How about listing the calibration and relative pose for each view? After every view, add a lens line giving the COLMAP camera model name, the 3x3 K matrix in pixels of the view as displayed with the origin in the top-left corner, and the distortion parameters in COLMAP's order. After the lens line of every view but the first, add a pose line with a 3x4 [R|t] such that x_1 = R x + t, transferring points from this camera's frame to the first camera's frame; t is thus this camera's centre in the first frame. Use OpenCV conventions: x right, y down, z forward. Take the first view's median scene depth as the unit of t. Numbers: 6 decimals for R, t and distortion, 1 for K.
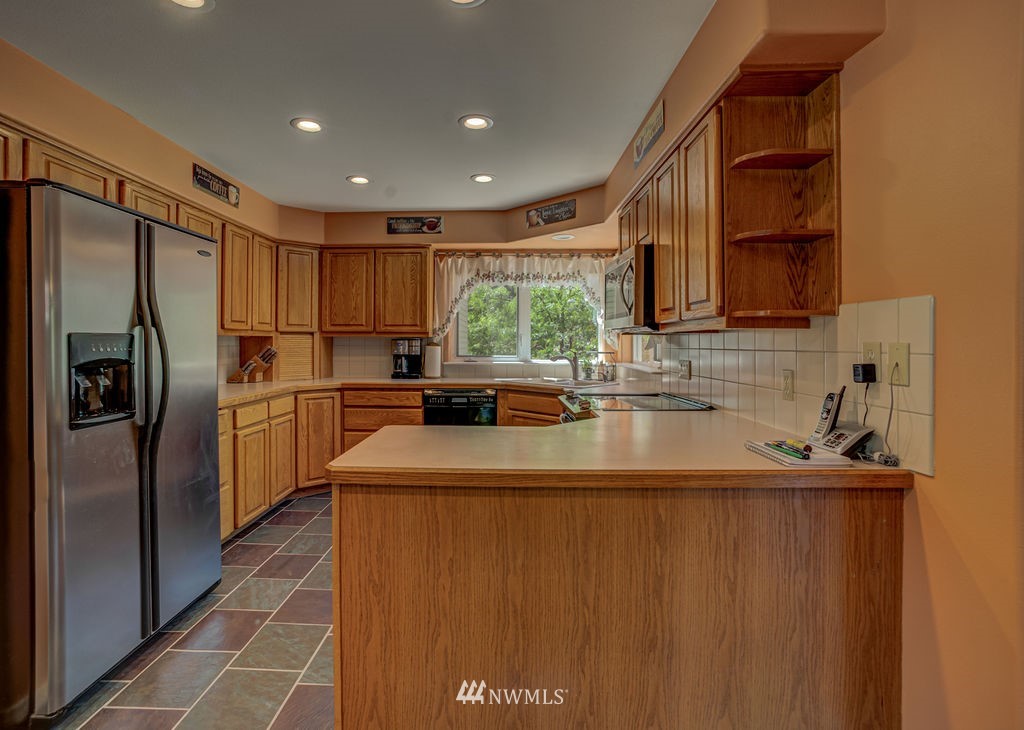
lens RADIAL K [[485.6, 0, 498.7], [0, 485.6, 337.1], [0, 0, 1]] dist [-0.043378, 0.000043]
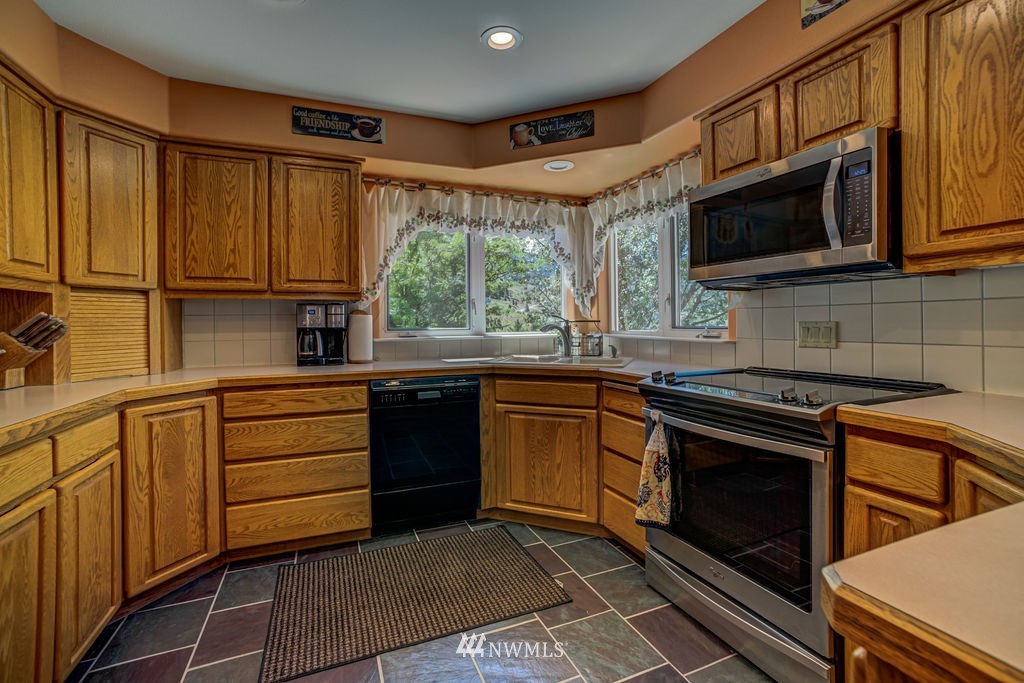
lens RADIAL K [[440.9, 0, 496.3], [0, 440.9, 320.0], [0, 0, 1]] dist [-0.057514, 0.034011]
pose [[0.921052, -0.009937, 0.389313, -0.207708], [0.008525, 0.999949, 0.005356, 0.025535], [-0.389347, -0.001615, 0.921090, 0.387429]]
